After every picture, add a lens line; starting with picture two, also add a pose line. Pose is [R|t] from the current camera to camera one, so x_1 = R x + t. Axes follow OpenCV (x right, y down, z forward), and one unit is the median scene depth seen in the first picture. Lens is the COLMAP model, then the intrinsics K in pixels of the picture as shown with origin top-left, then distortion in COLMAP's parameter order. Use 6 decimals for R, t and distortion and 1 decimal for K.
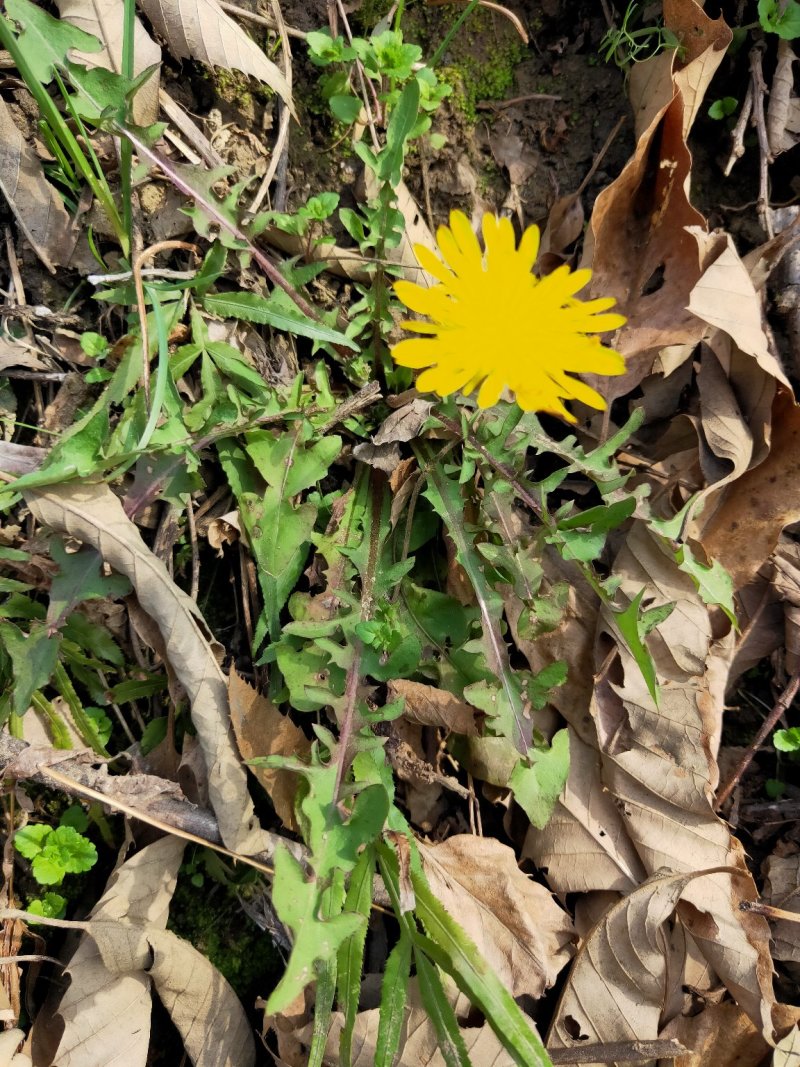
lens RADIAL K [[822.3, 0, 401.7], [0, 822.3, 530.2], [0, 0, 1]] dist [0.006687, -0.025296]
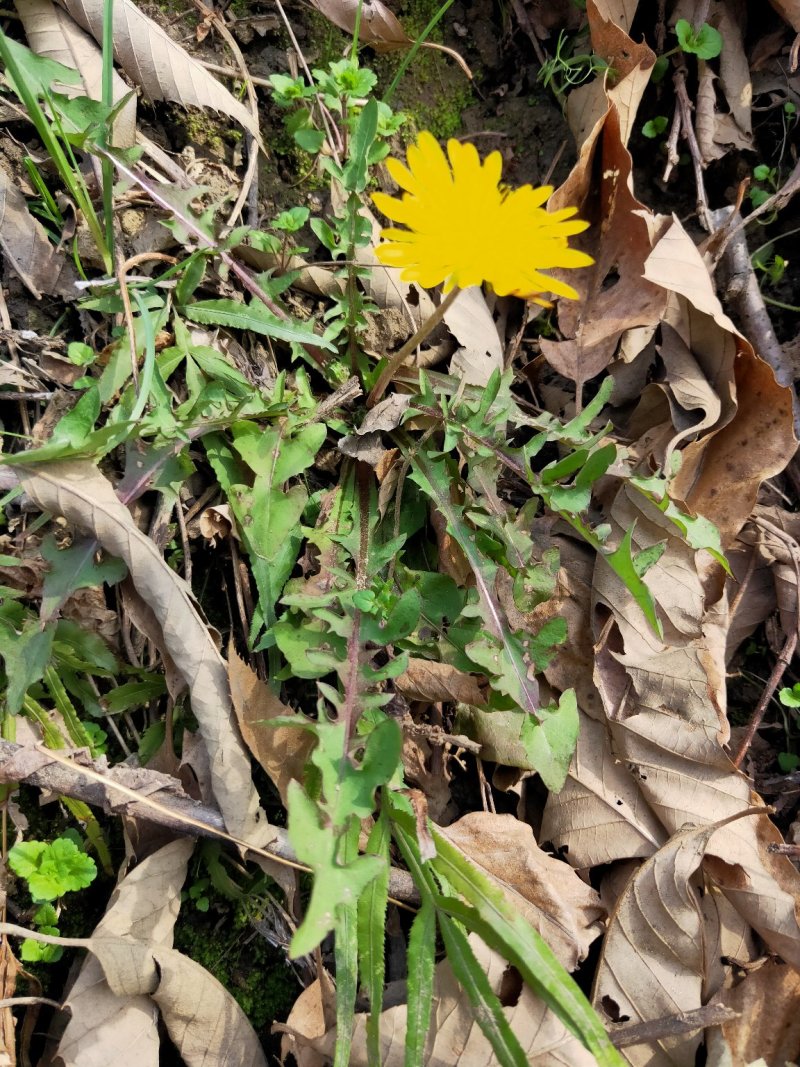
lens RADIAL K [[822.3, 0, 402.2], [0, 822.3, 532.8], [0, 0, 1]] dist [0.006687, -0.025296]
pose [[0.996888, -0.072120, 0.031841, -0.020268], [0.075770, 0.988040, -0.134297, 0.162516], [-0.021775, 0.136291, 0.990429, -0.001802]]
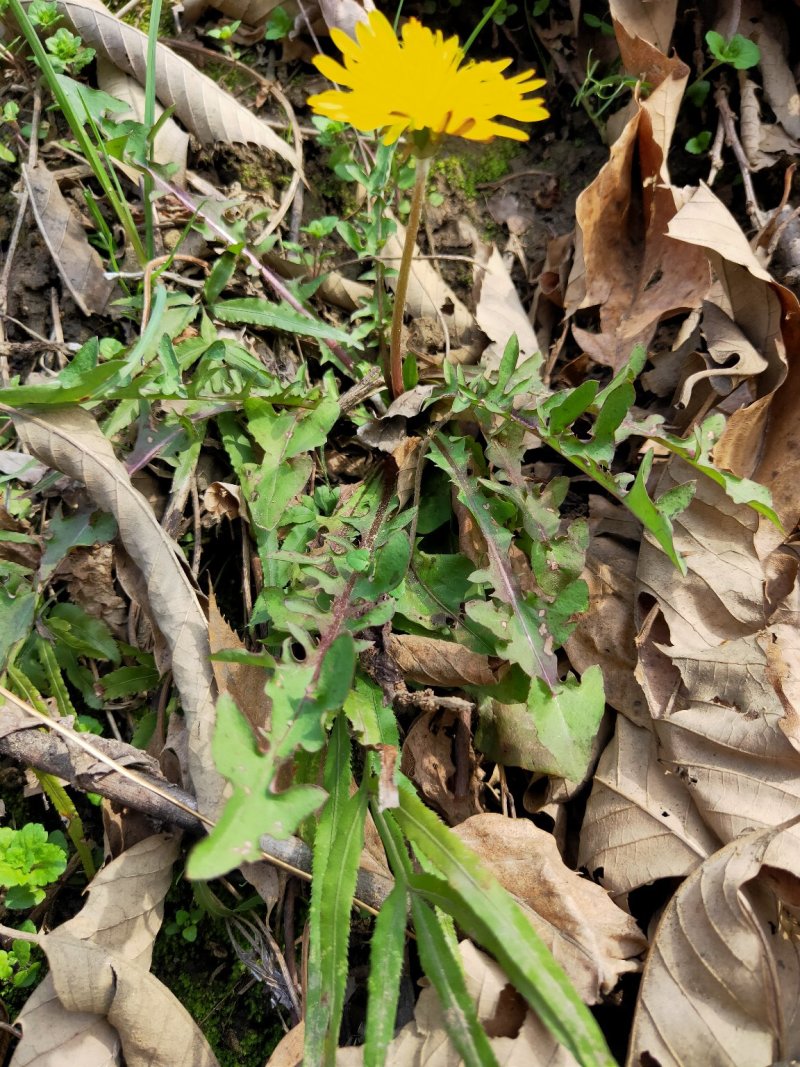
lens RADIAL K [[822.3, 0, 402.1], [0, 822.3, 533.4], [0, 0, 1]] dist [0.006687, -0.025296]
pose [[0.990449, -0.078884, -0.113085, 0.100694], [0.036378, 0.940615, -0.337521, 0.367895], [0.132995, 0.330183, 0.934501, 0.127032]]
